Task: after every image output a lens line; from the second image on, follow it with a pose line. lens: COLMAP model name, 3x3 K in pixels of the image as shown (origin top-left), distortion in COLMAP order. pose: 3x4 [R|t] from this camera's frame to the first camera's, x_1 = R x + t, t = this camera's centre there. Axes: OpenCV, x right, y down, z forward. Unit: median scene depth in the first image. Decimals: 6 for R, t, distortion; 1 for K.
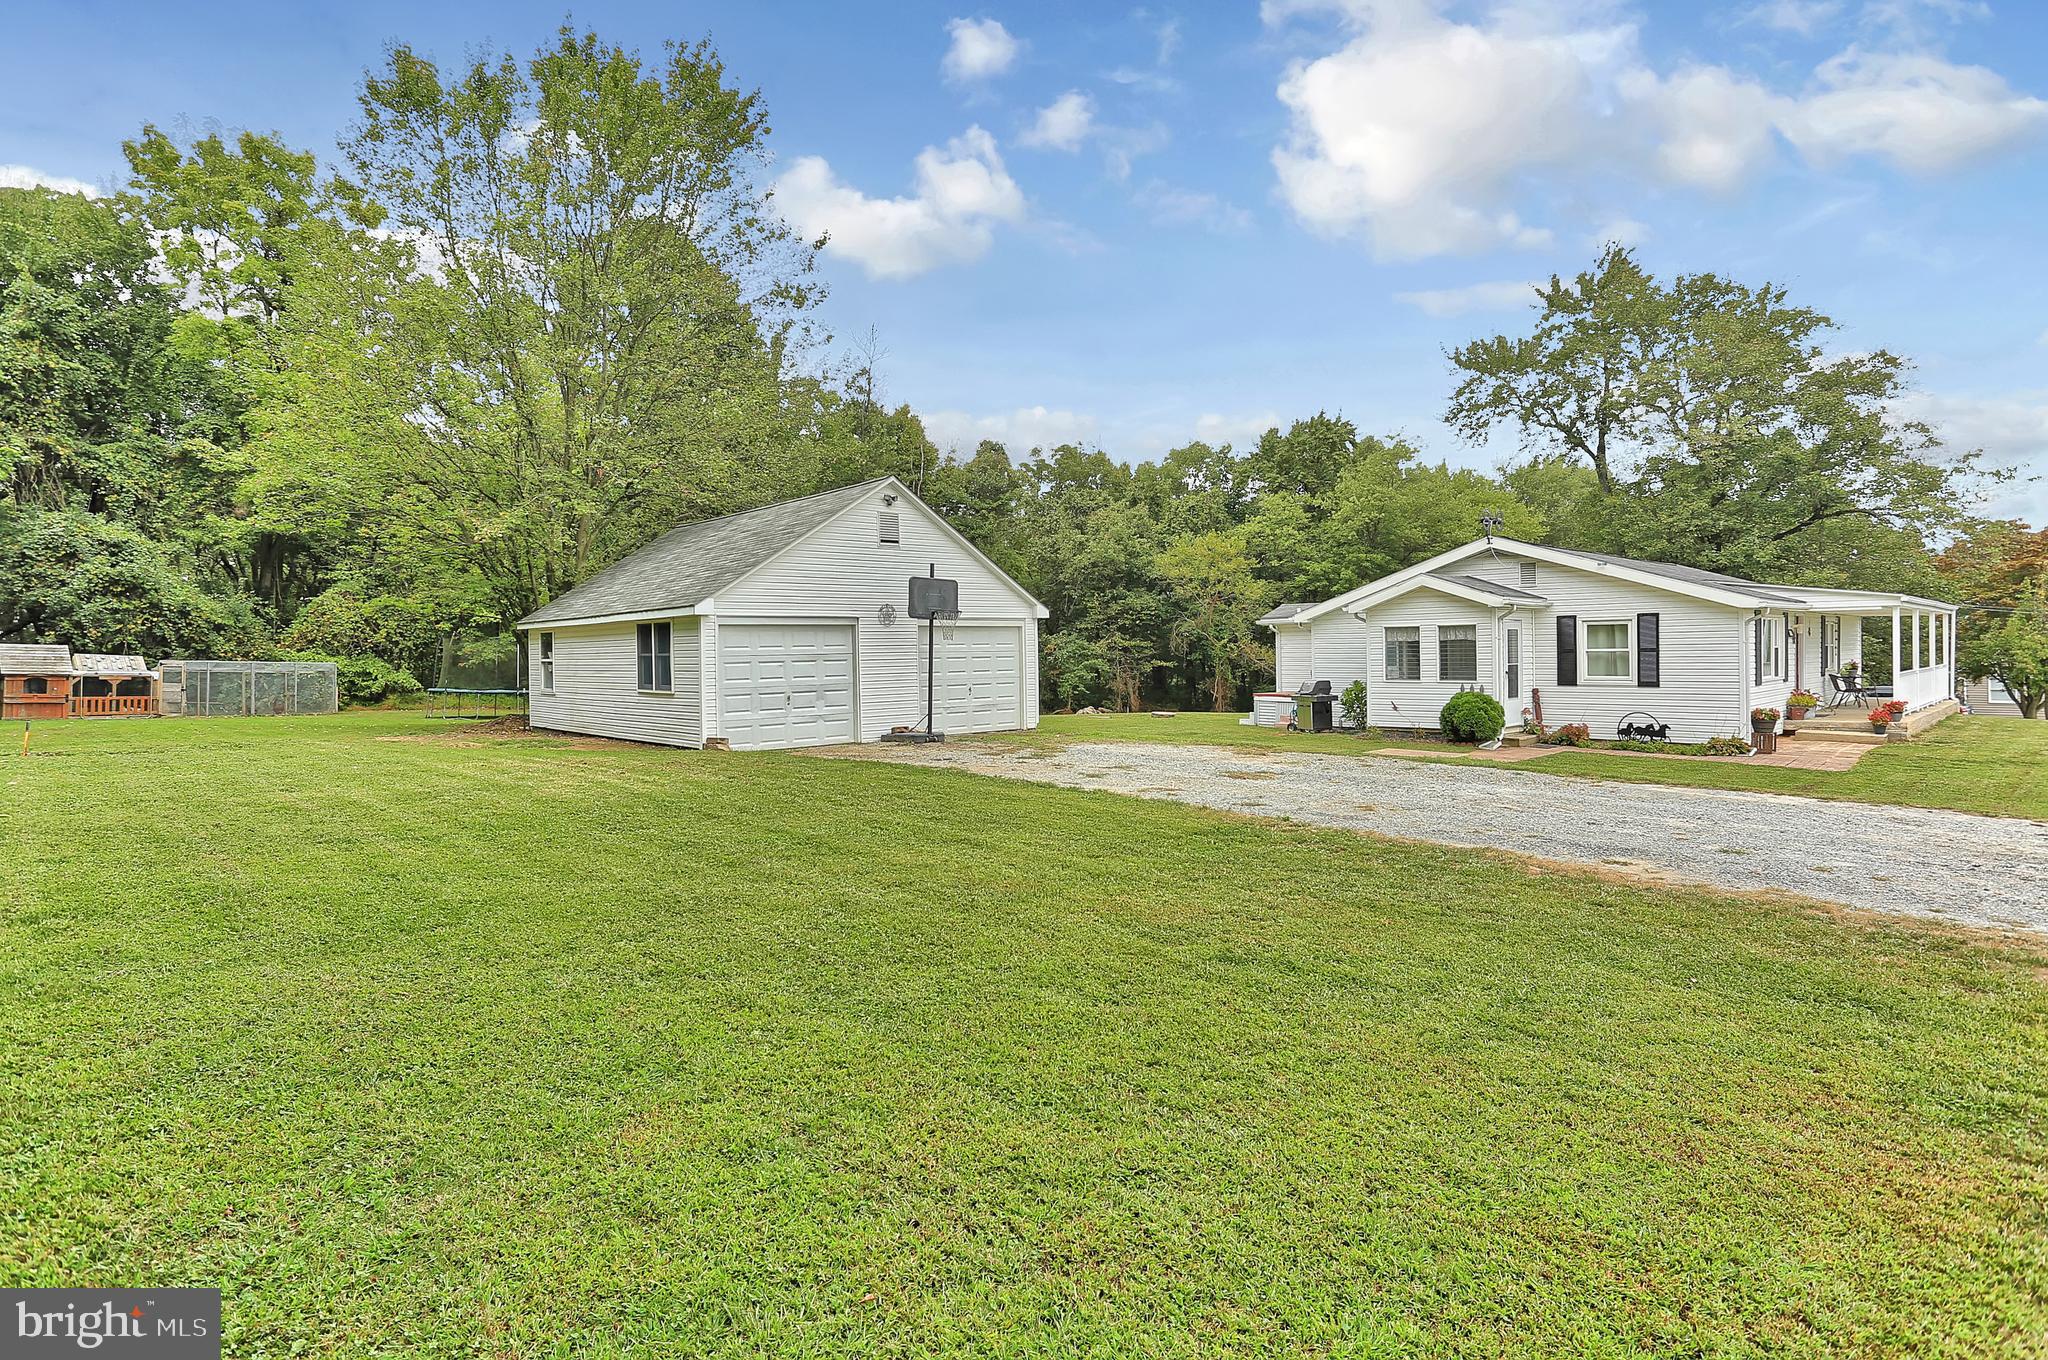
lens RADIAL K [[1013.7, 0, 1024.0], [0, 1013.7, 680.0], [0, 0, 1]] dist [-0.047694, 0.027355]
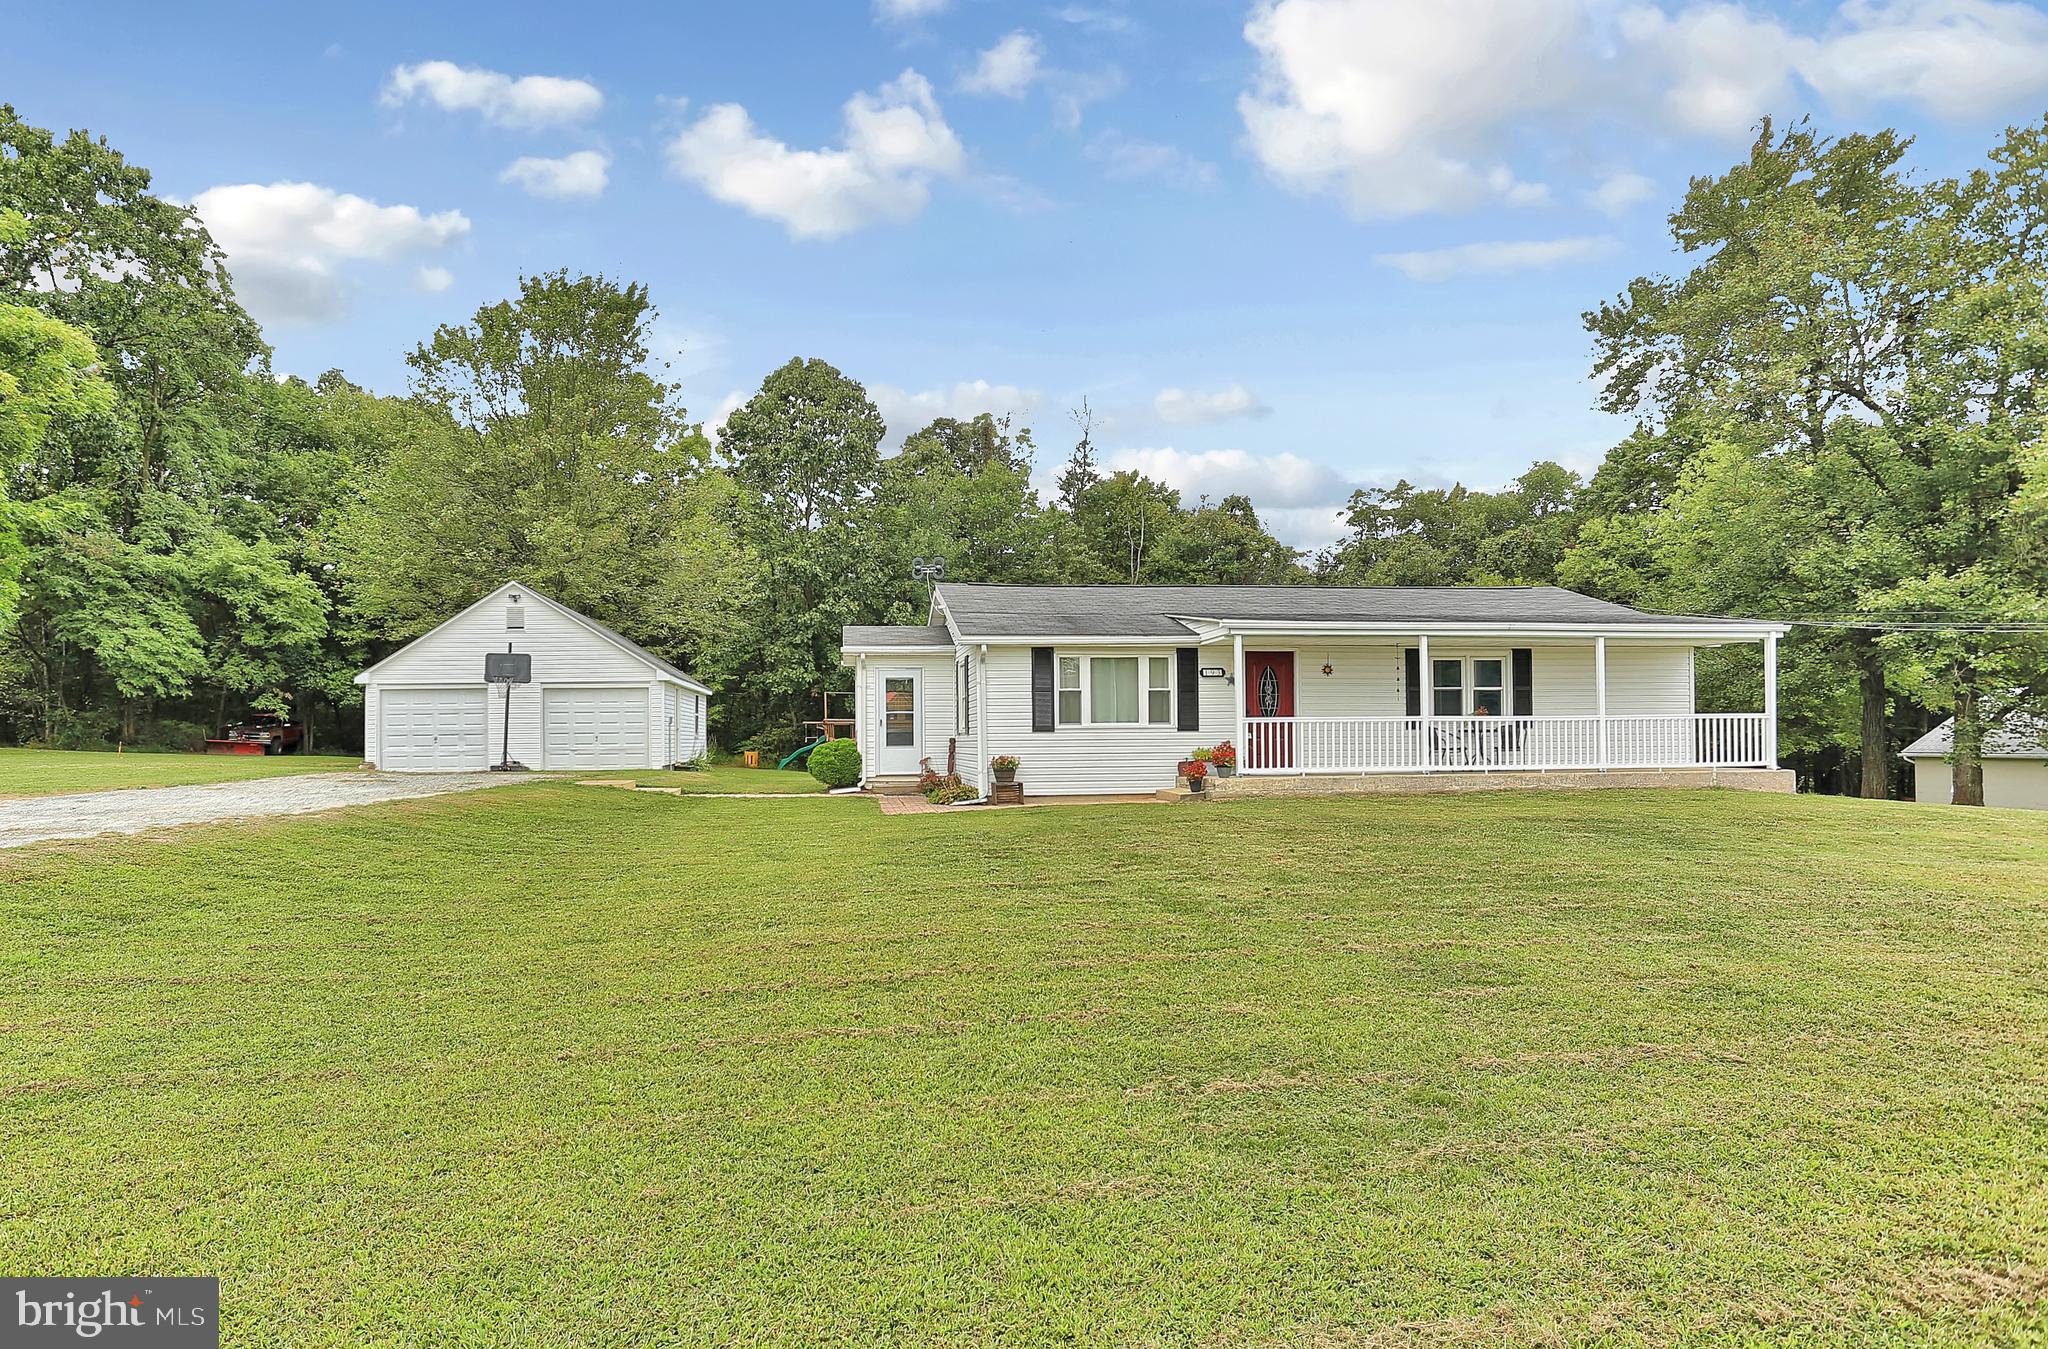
lens RADIAL K [[1081.5, 0, 1026.6], [0, 1081.5, 743.5], [0, 0, 1]] dist [-0.000428, 0.000798]
pose [[0.828610, 0.006424, -0.559790, 1.126607], [-0.016546, 0.999778, -0.013018, 0.025506], [0.559582, 0.020049, 0.828532, 0.164482]]
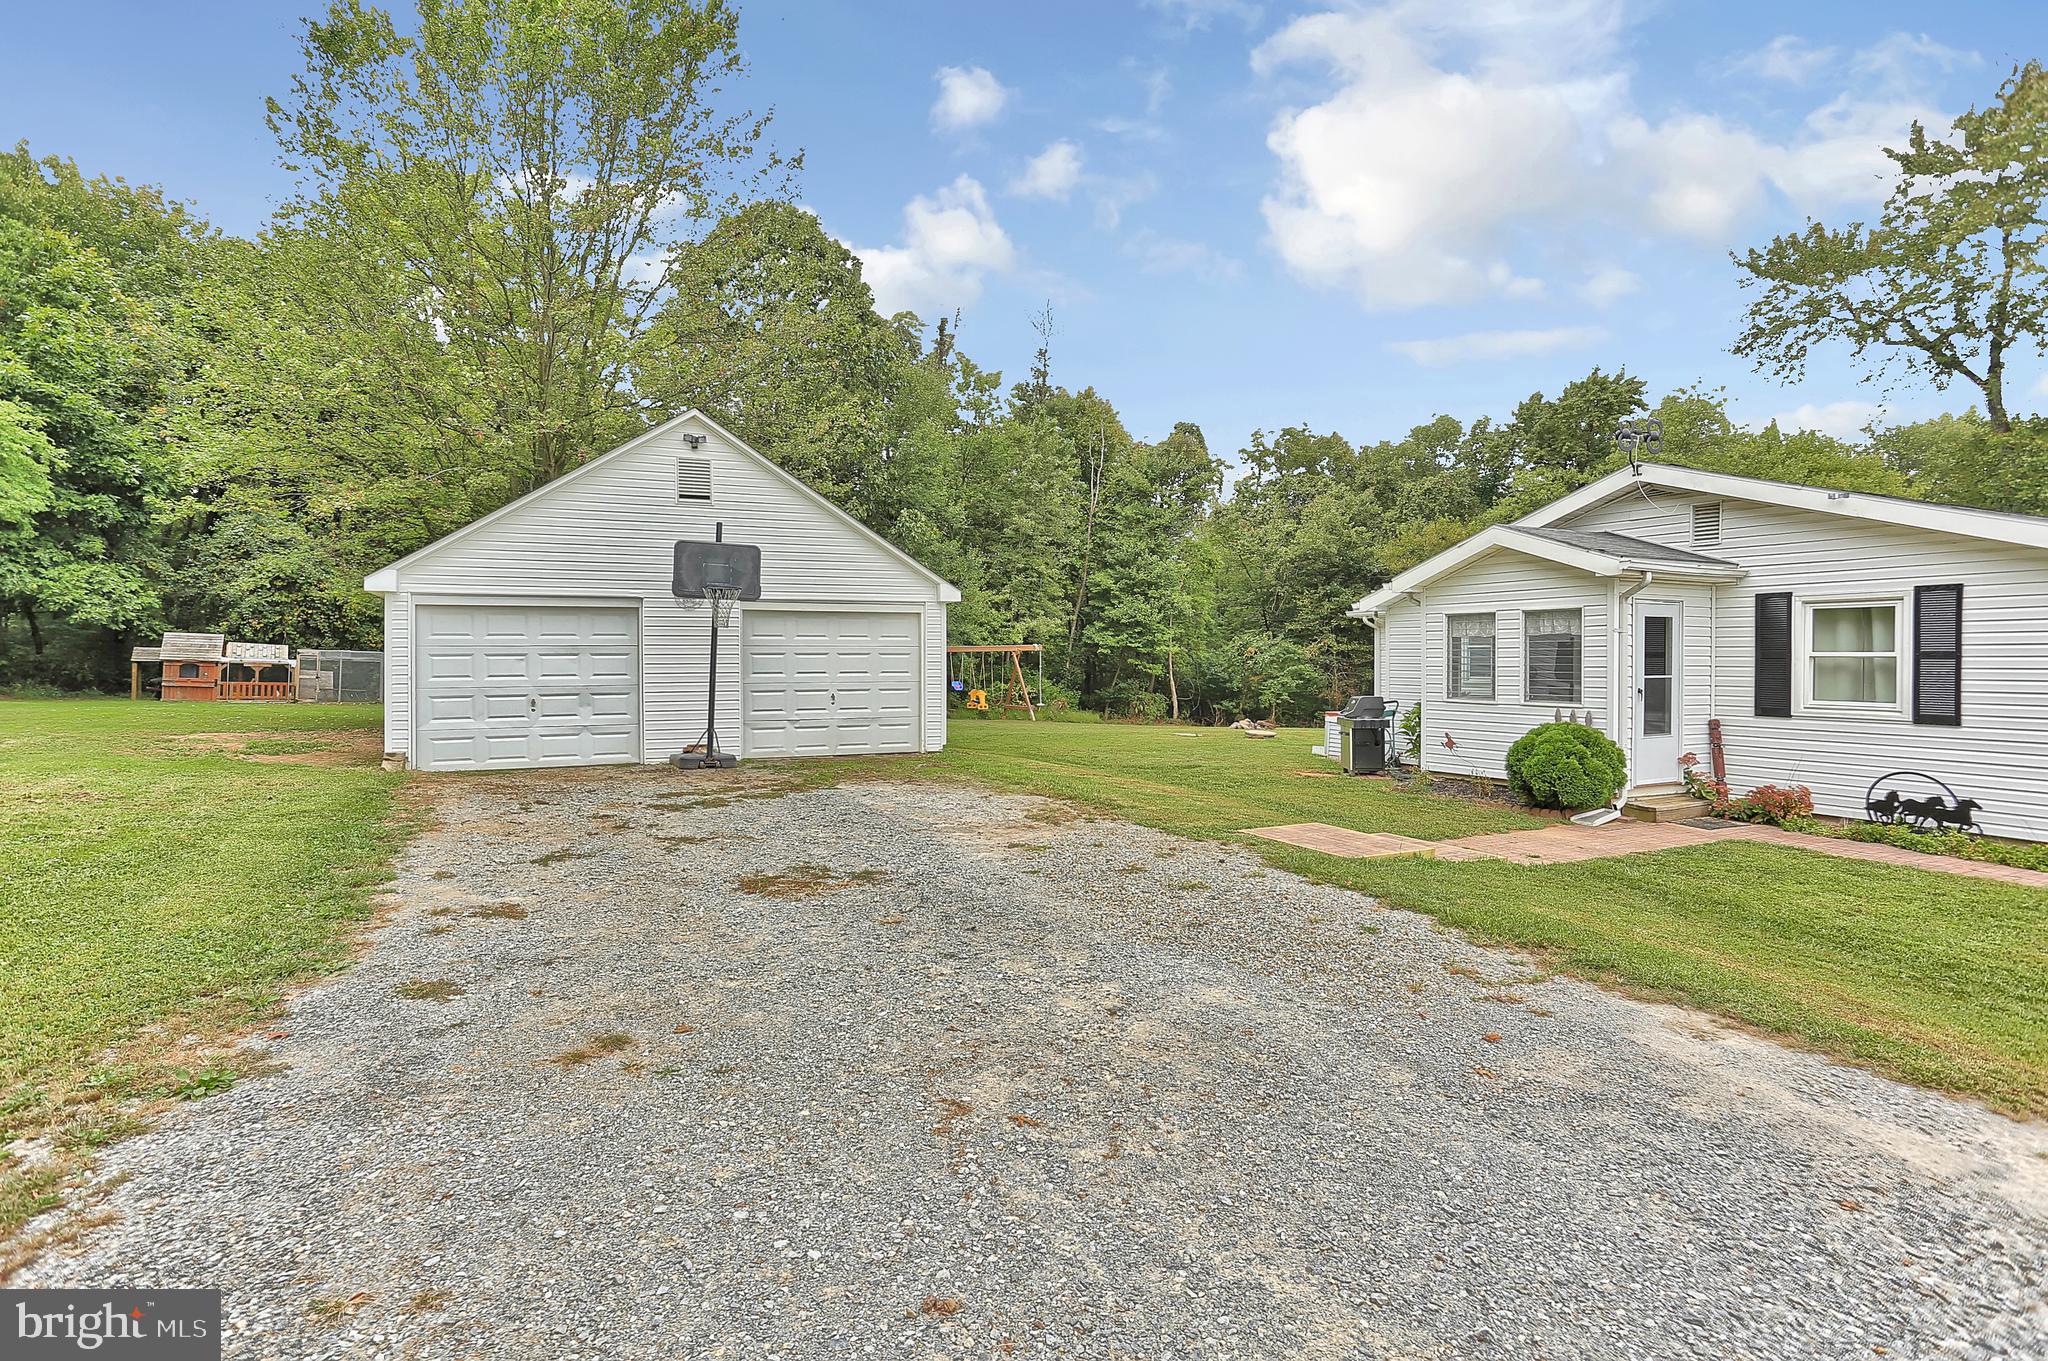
lens RADIAL K [[994.2, 0, 1024.0], [0, 994.2, 680.5], [0, 0, 1]] dist [-0.040120, 0.025640]
pose [[0.957395, 0.020723, -0.288038, 0.282617], [-0.021457, 0.999770, 0.000611, -0.005875], [0.287984, 0.005596, 0.957619, 0.332279]]
